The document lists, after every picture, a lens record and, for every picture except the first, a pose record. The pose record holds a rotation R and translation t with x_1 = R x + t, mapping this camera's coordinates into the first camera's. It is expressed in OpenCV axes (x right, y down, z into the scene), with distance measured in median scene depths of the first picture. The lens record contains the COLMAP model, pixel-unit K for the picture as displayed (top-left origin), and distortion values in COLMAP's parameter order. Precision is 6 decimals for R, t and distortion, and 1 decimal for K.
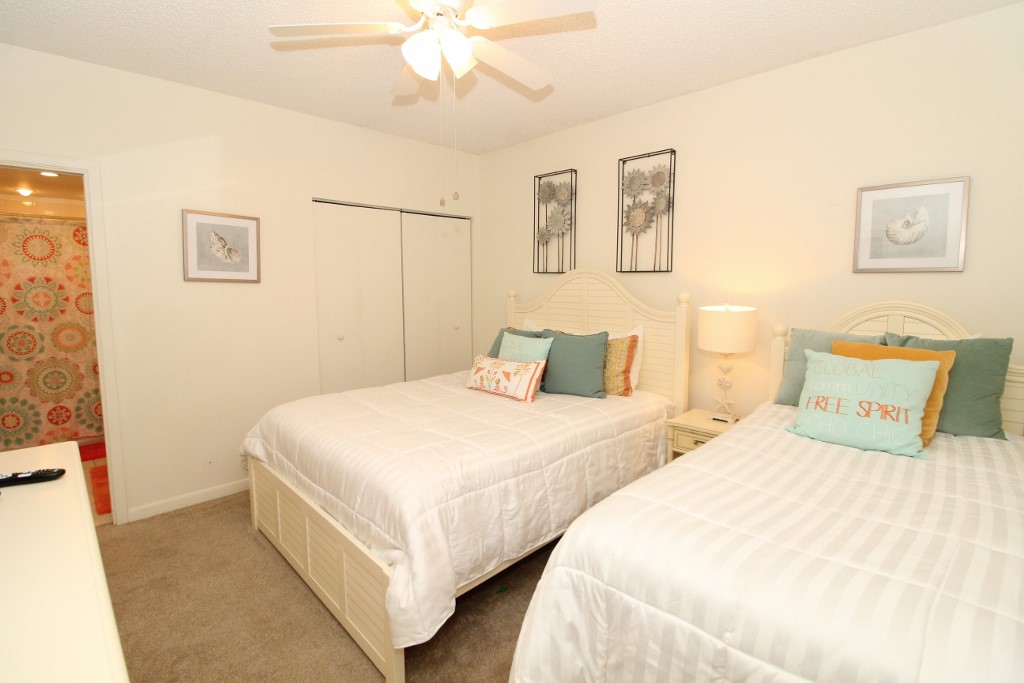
lens RADIAL K [[483.5, 0, 528.9], [0, 483.5, 335.0], [0, 0, 1]] dist [0.001038, -0.014708]
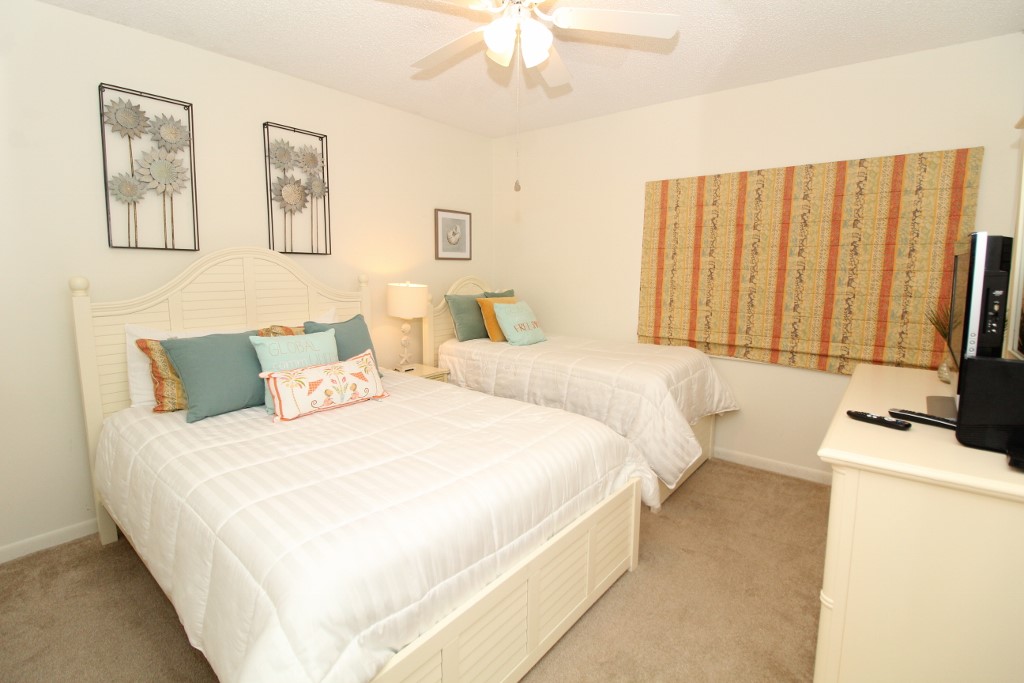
lens RADIAL K [[483.5, 0, 528.9], [0, 483.5, 335.0], [0, 0, 1]] dist [0.001038, -0.014708]
pose [[-0.133523, -0.145143, 0.980360, -0.795783], [0.093378, 0.982974, 0.158248, -0.083012], [-0.986637, 0.112674, -0.117697, 0.700396]]
